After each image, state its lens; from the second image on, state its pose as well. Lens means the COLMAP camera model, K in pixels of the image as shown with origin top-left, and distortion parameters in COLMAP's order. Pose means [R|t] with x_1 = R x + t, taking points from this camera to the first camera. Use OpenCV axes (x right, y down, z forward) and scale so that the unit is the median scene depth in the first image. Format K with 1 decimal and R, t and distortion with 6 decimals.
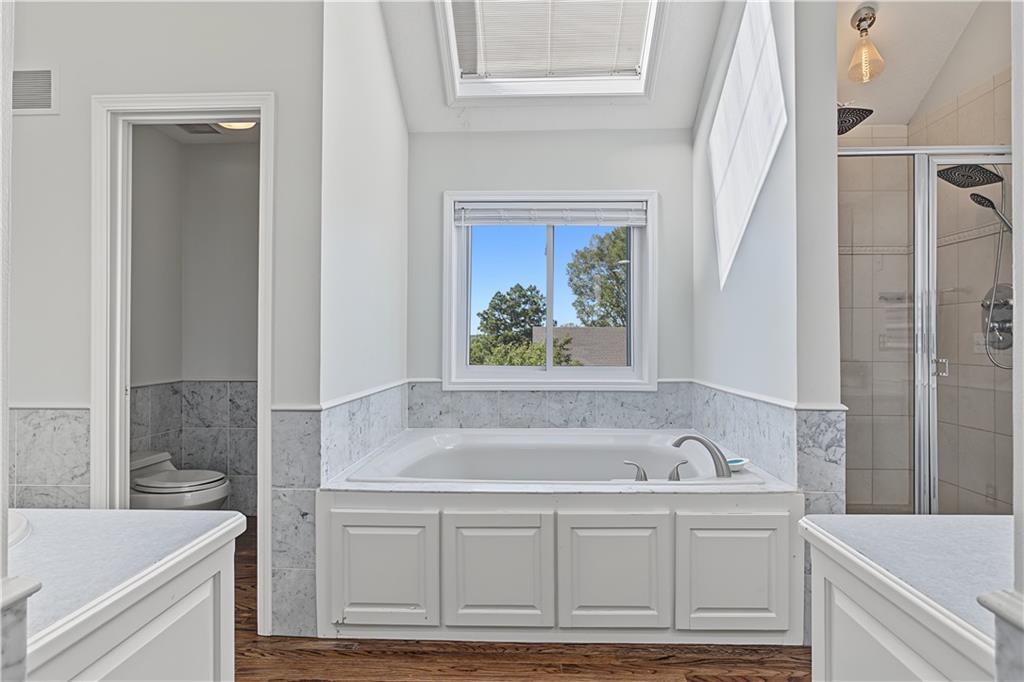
lens RADIAL K [[560.0, 0, 519.7], [0, 560.0, 334.5], [0, 0, 1]] dist [0.001545, 0.000666]
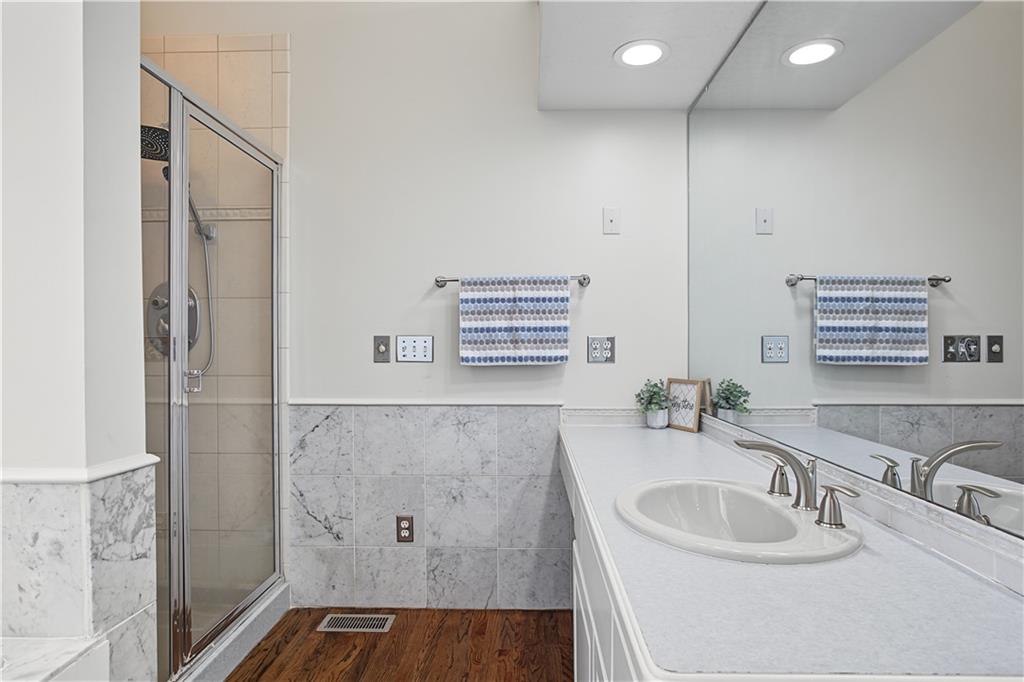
lens RADIAL K [[571.9, 0, 511.3], [0, 571.9, 355.7], [0, 0, 1]] dist [0.001229, 0.000584]
pose [[0.006408, -0.017245, 0.999831, -0.020968], [-0.009337, 0.999807, 0.017304, 0.007404], [-0.999936, -0.009446, 0.006246, 0.617997]]
